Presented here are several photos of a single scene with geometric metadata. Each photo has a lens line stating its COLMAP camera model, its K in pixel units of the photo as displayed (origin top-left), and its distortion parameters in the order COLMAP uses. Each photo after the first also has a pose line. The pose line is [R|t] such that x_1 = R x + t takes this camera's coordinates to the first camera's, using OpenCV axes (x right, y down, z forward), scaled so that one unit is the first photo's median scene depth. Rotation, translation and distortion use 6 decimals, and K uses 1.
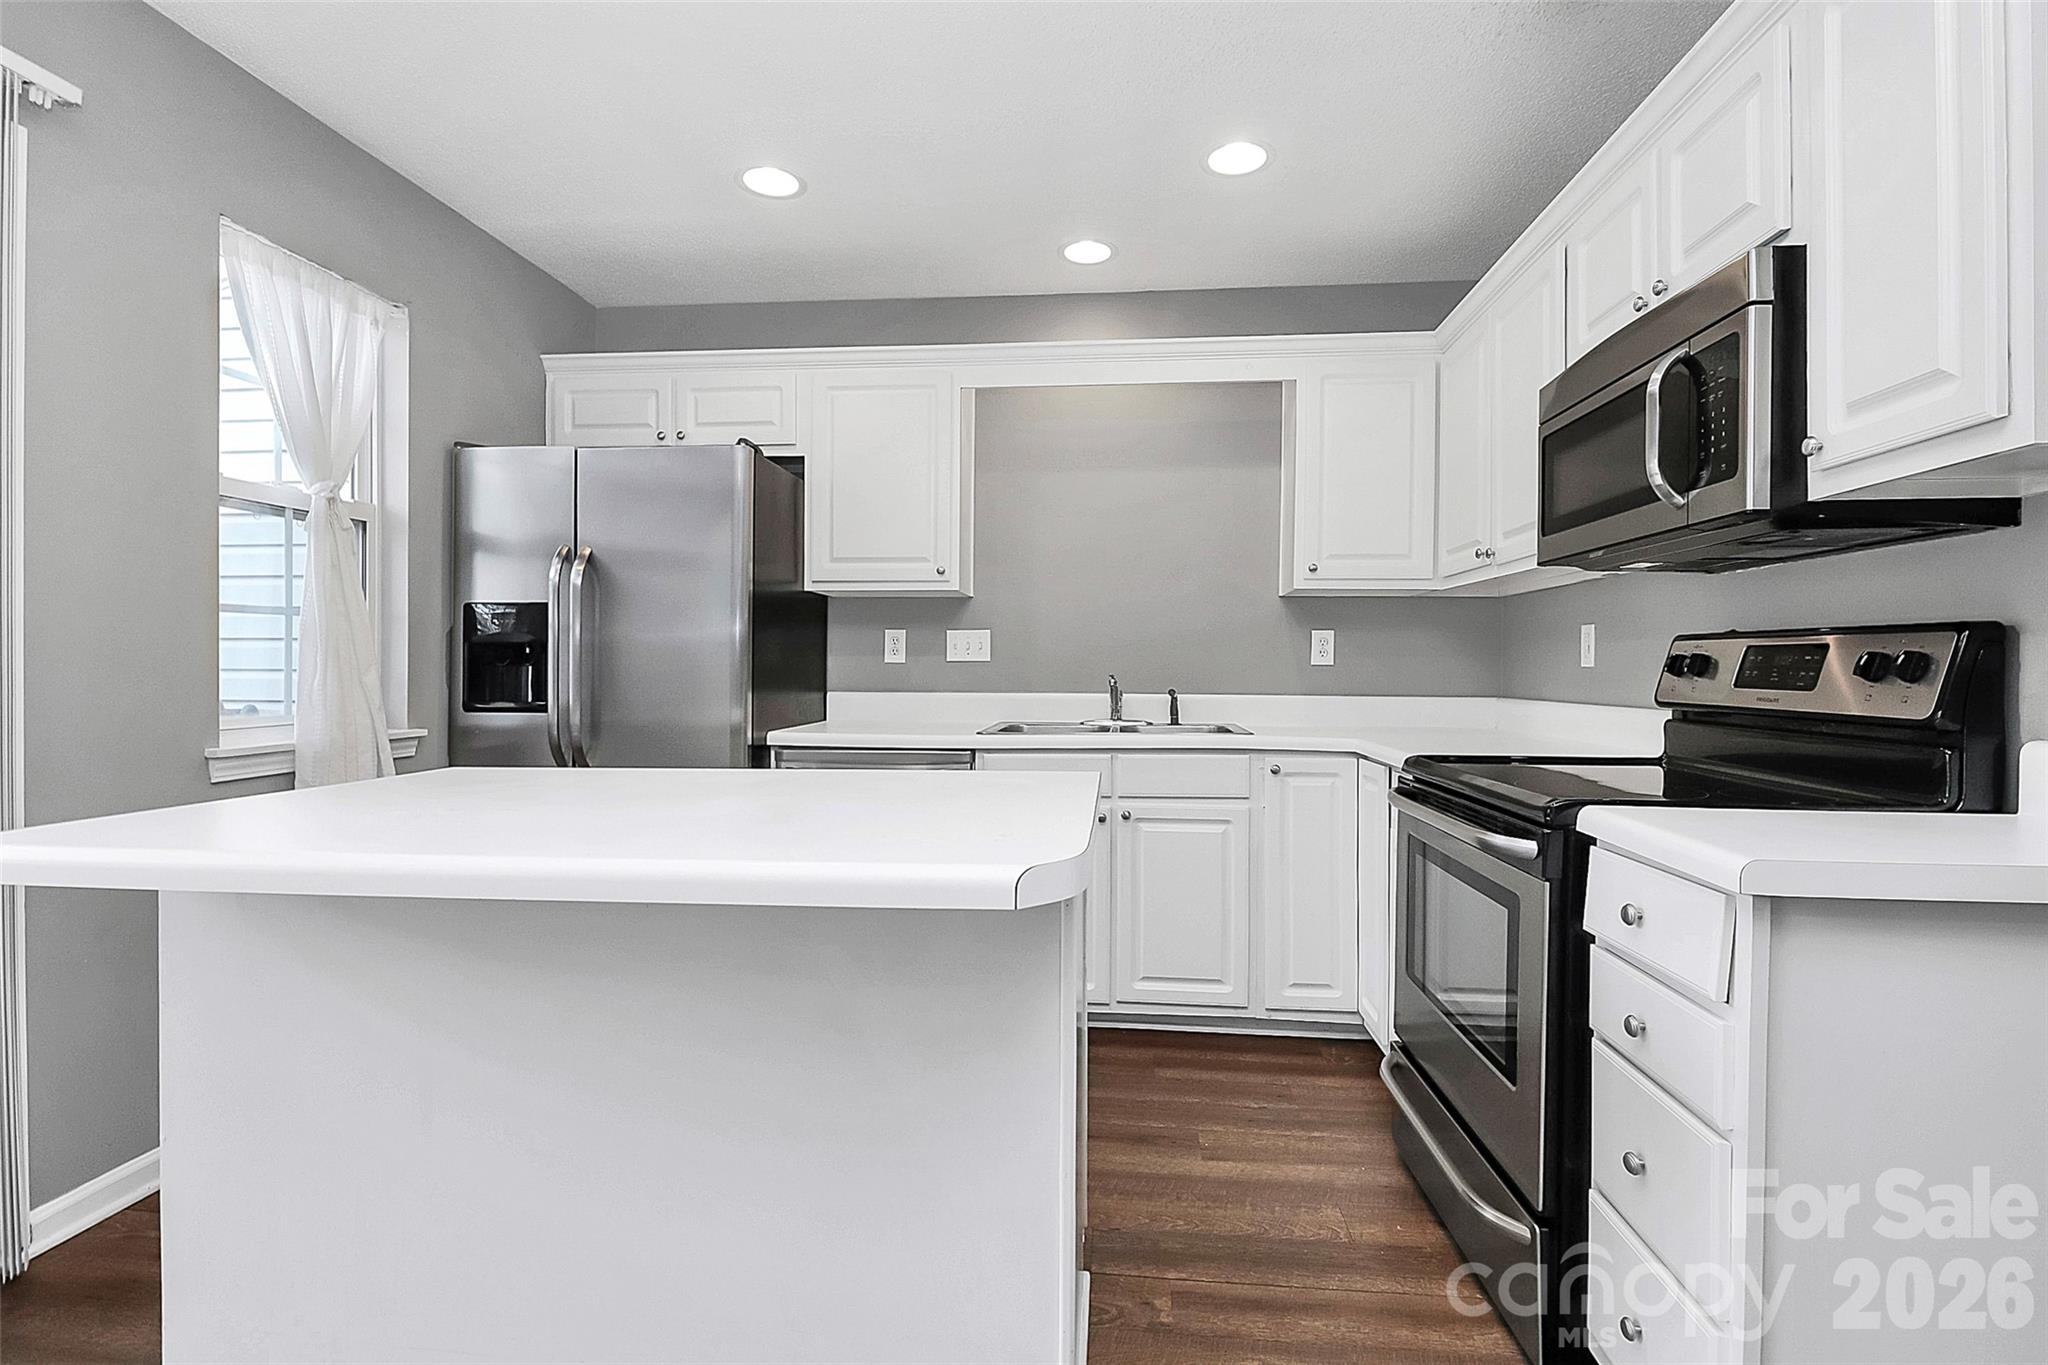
lens RADIAL K [[983.6, 0, 1029.7], [0, 983.6, 685.6], [0, 0, 1]] dist [0.007057, -0.000030]
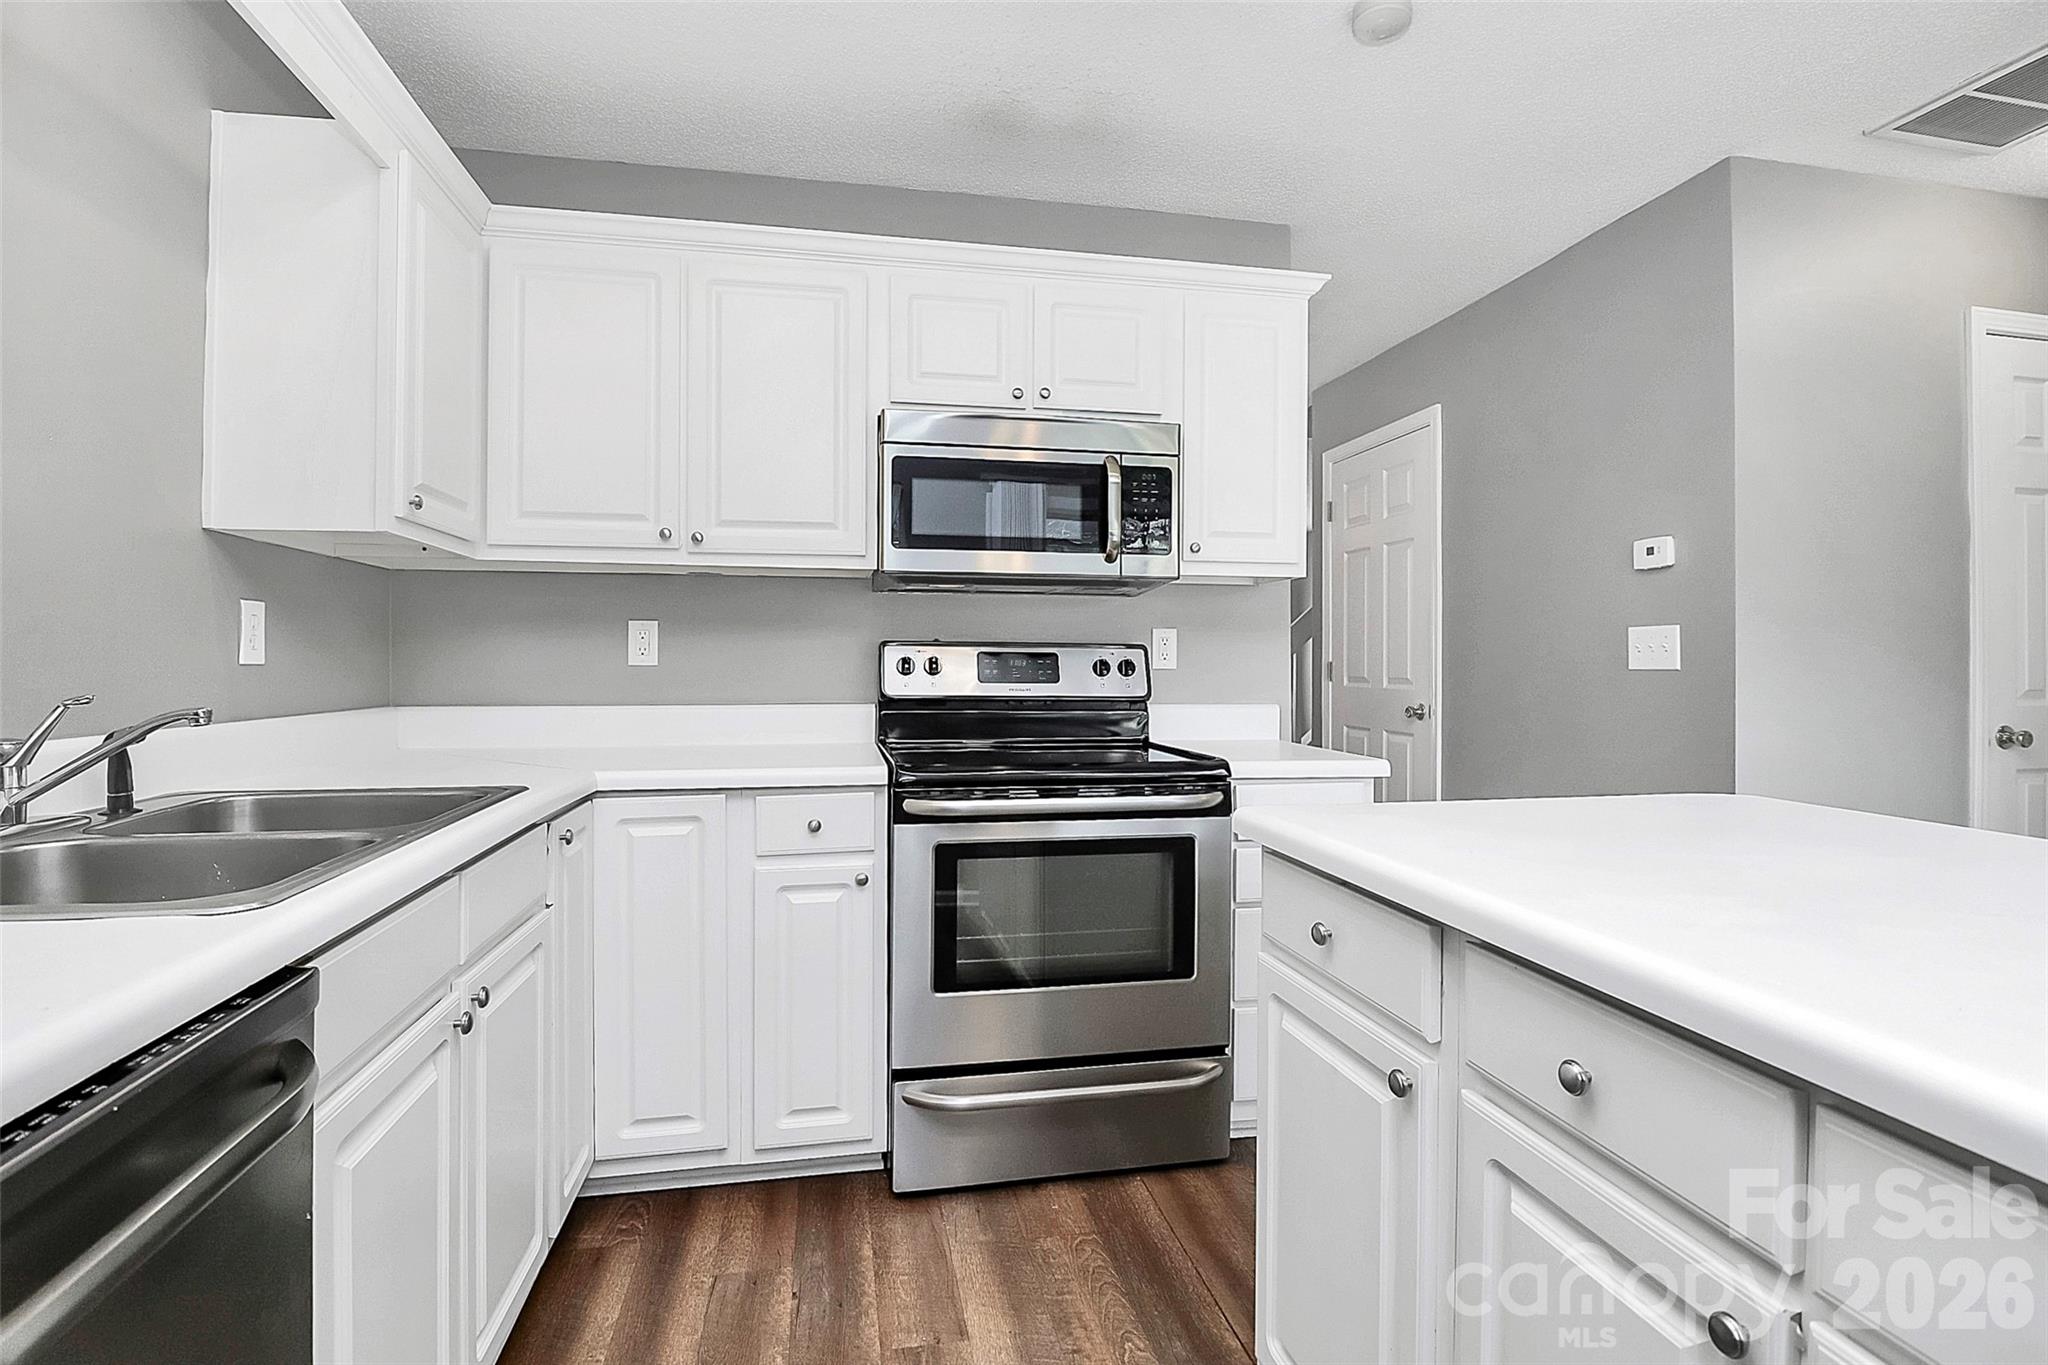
lens RADIAL K [[989.9, 0, 1018.0], [0, 989.9, 649.6], [0, 0, 1]] dist [-0.002808, -0.001277]
pose [[-0.286037, 0.006120, 0.958199, -0.431973], [0.013422, 0.999907, -0.002379, -0.027252], [-0.958125, 0.012181, -0.286092, 0.919725]]
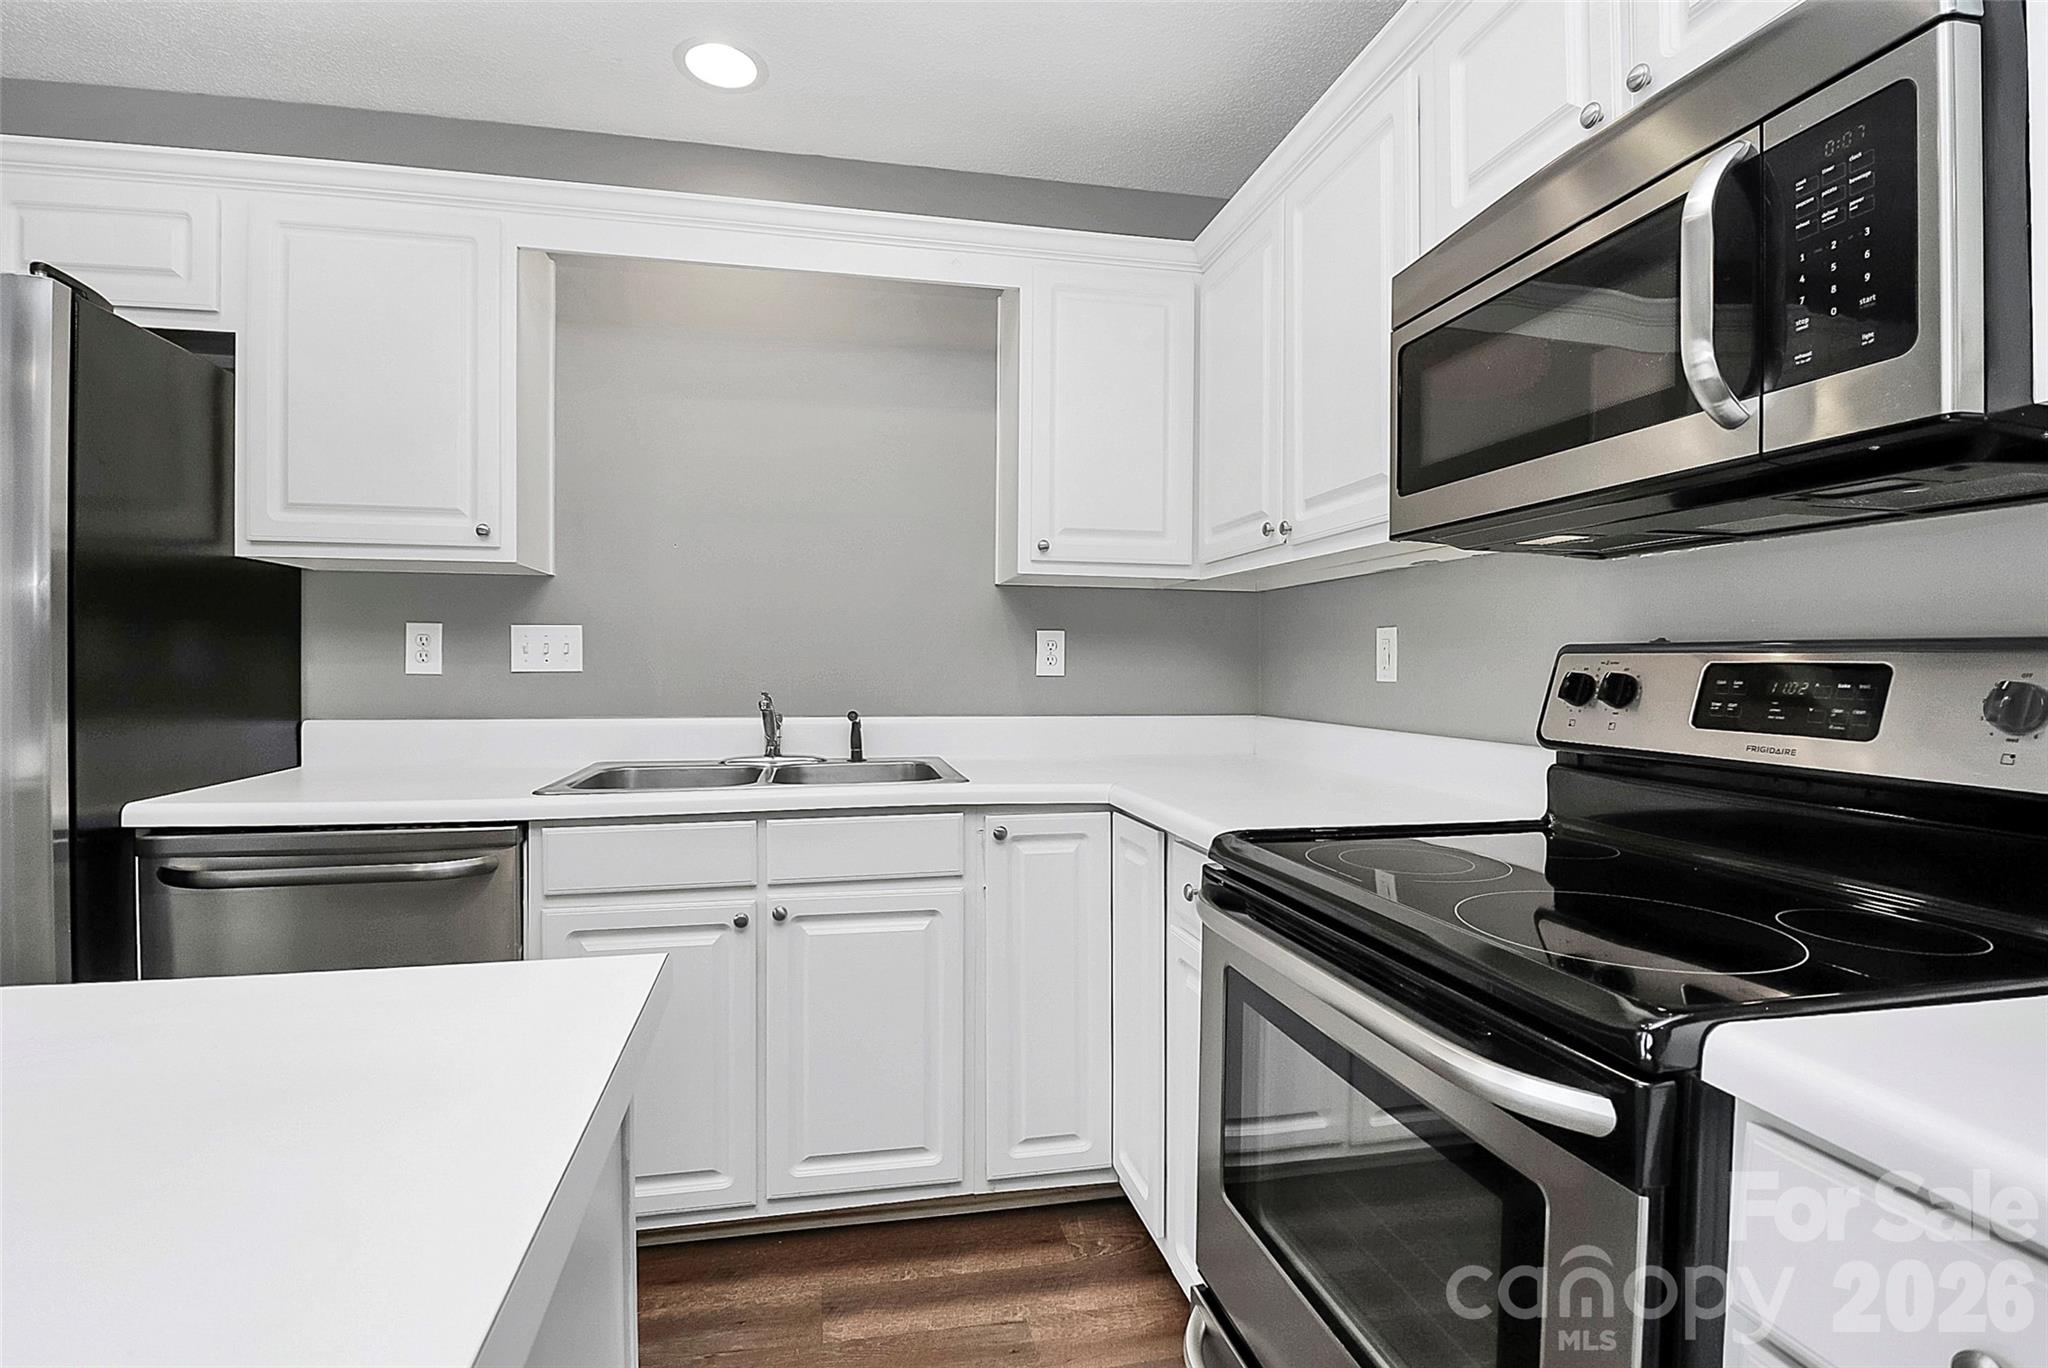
lens RADIAL K [[979.0, 0, 1013.4], [0, 979.0, 671.2], [0, 0, 1]] dist [0.001386, -0.011331]
pose [[0.956431, -0.001805, 0.291953, 0.059630], [0.004910, 0.999939, -0.009904, -0.021351], [-0.291917, 0.010906, 0.956381, 0.346588]]
